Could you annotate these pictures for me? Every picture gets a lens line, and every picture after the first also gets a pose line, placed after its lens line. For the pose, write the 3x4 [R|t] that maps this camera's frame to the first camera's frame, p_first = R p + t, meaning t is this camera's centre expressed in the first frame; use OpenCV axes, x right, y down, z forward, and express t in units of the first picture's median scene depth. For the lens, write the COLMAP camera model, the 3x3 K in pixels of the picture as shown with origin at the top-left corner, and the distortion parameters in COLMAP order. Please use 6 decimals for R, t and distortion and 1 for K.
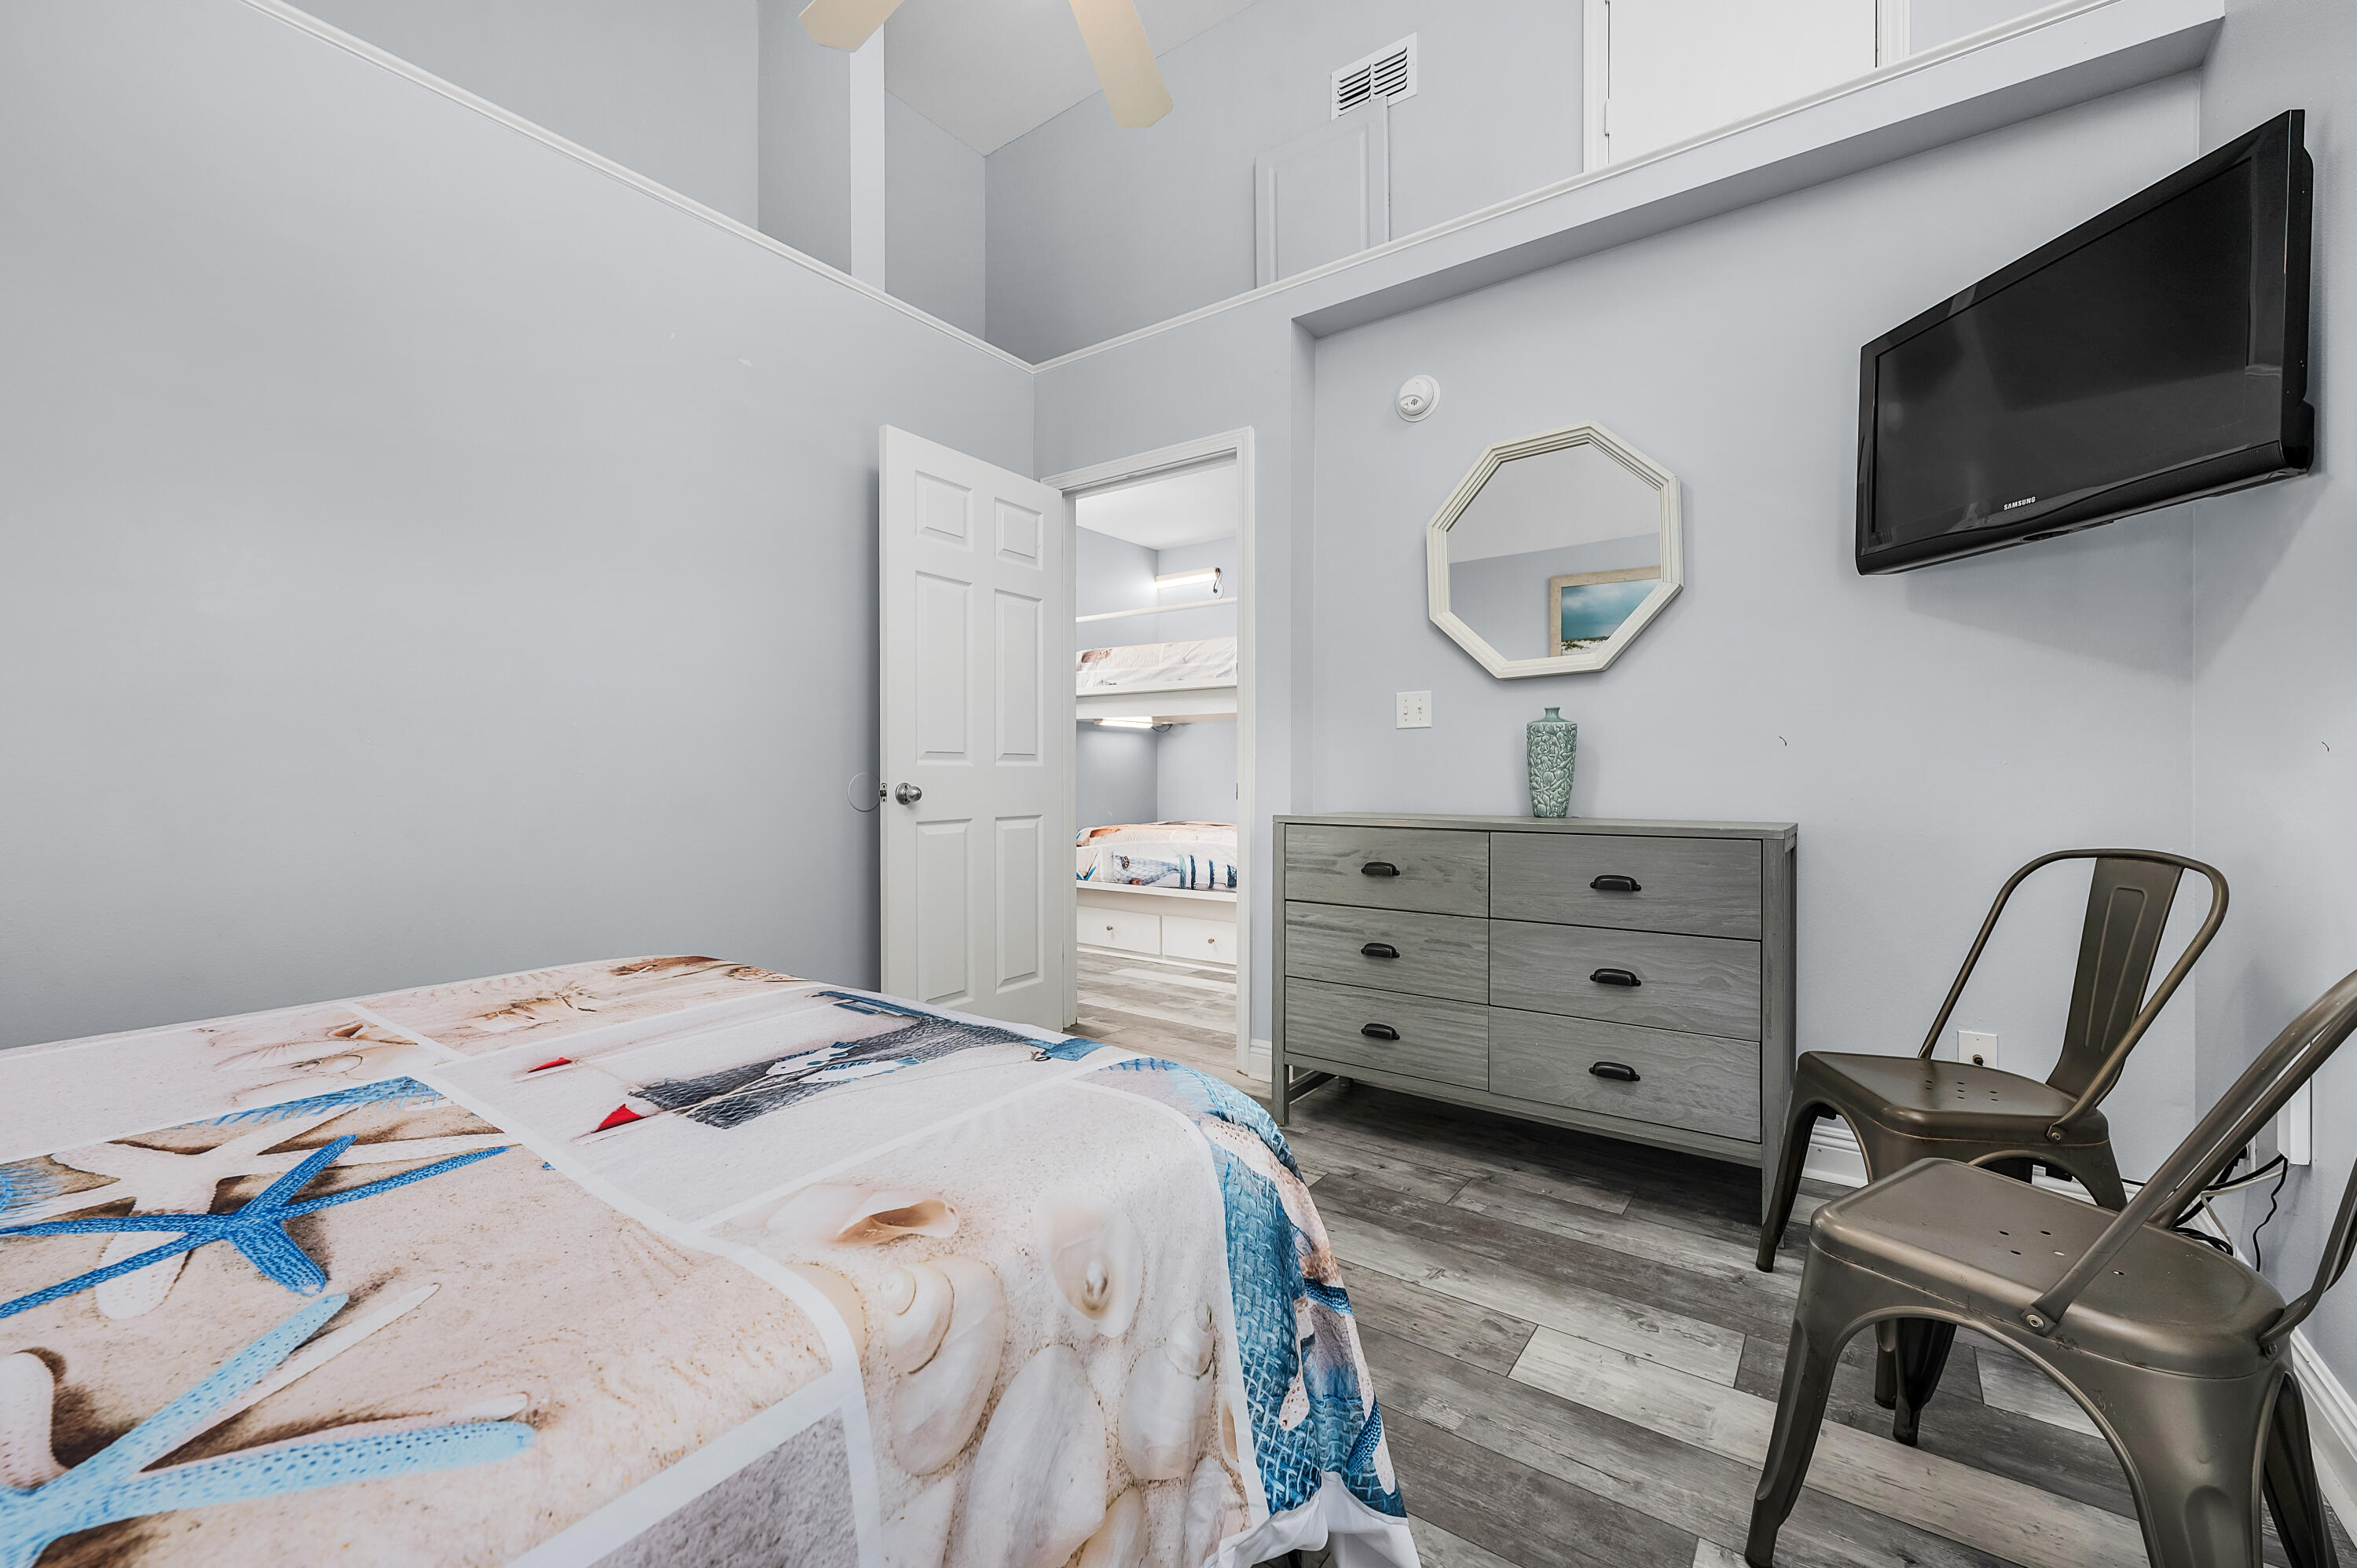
lens RADIAL K [[951.9, 0, 1176.0], [0, 951.9, 783.5], [0, 0, 1]] dist [-0.000258, 0.000358]
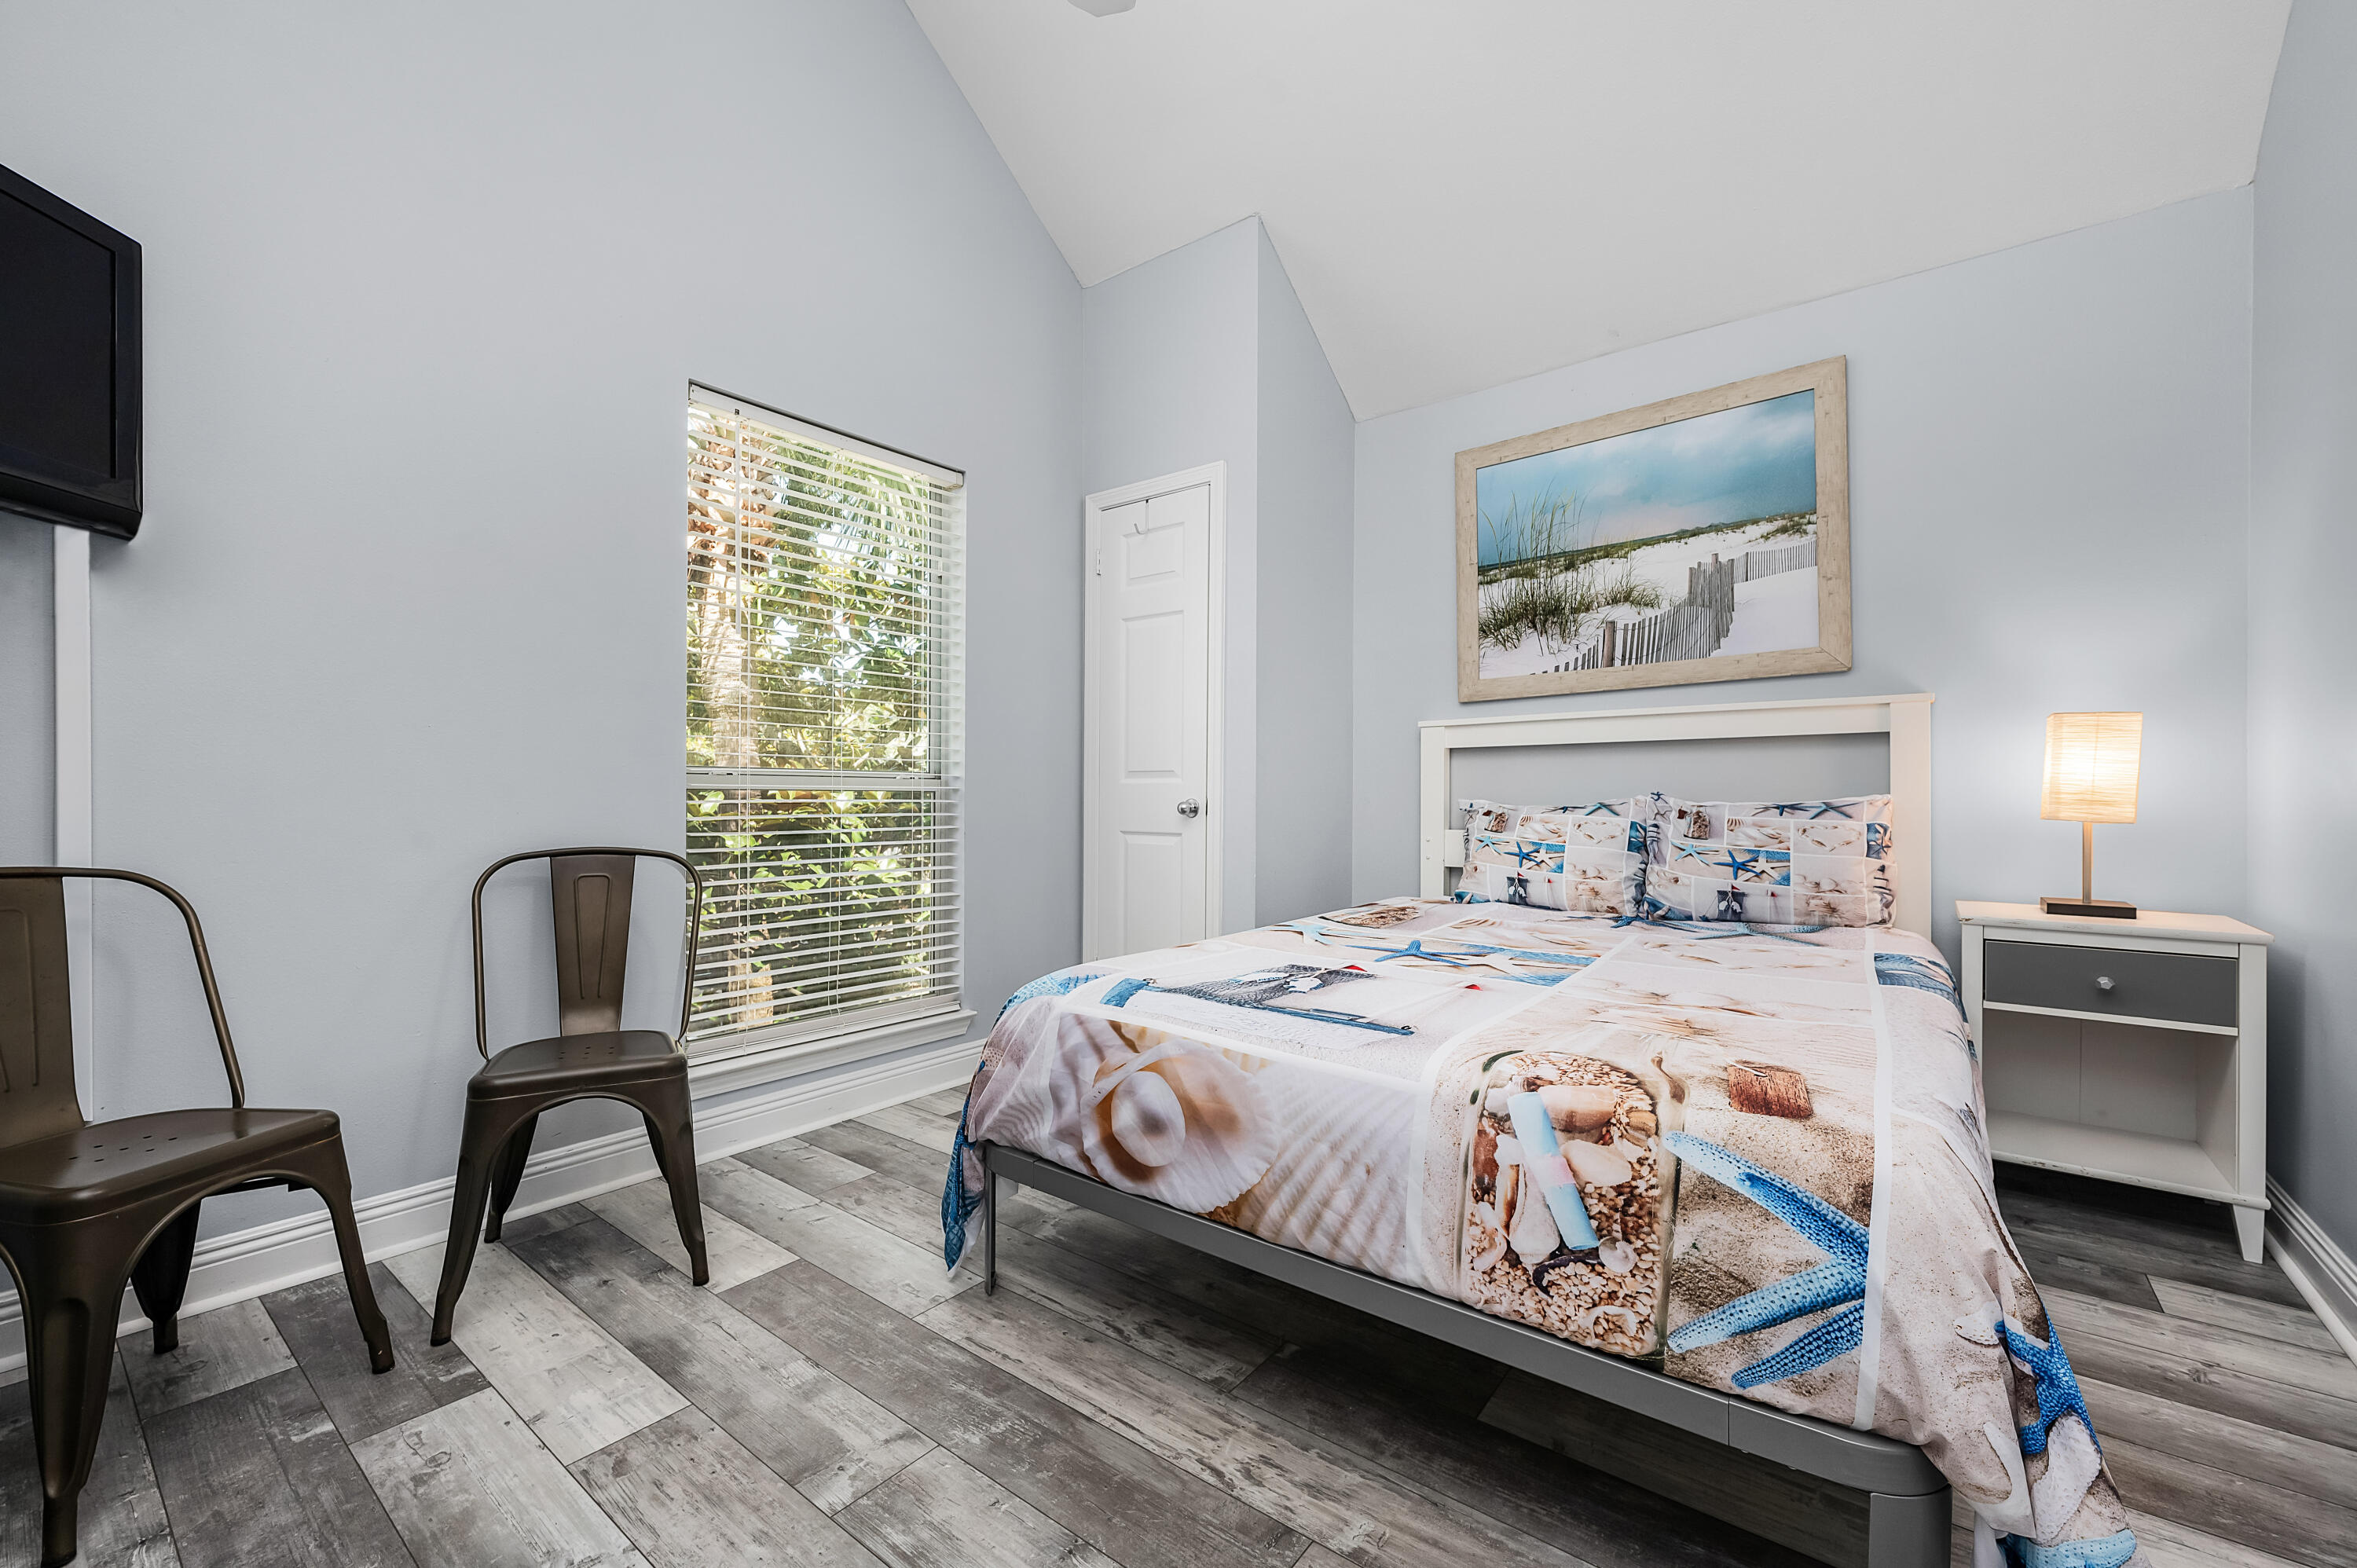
lens RADIAL K [[951.9, 0, 1179.6], [0, 951.9, 794.9], [0, 0, 1]] dist [-0.000258, 0.000358]
pose [[-0.999724, -0.000501, 0.023470, -0.174043], [-0.000410, 0.999992, 0.003876, -0.009288], [-0.023472, 0.003866, -0.999717, 1.910719]]
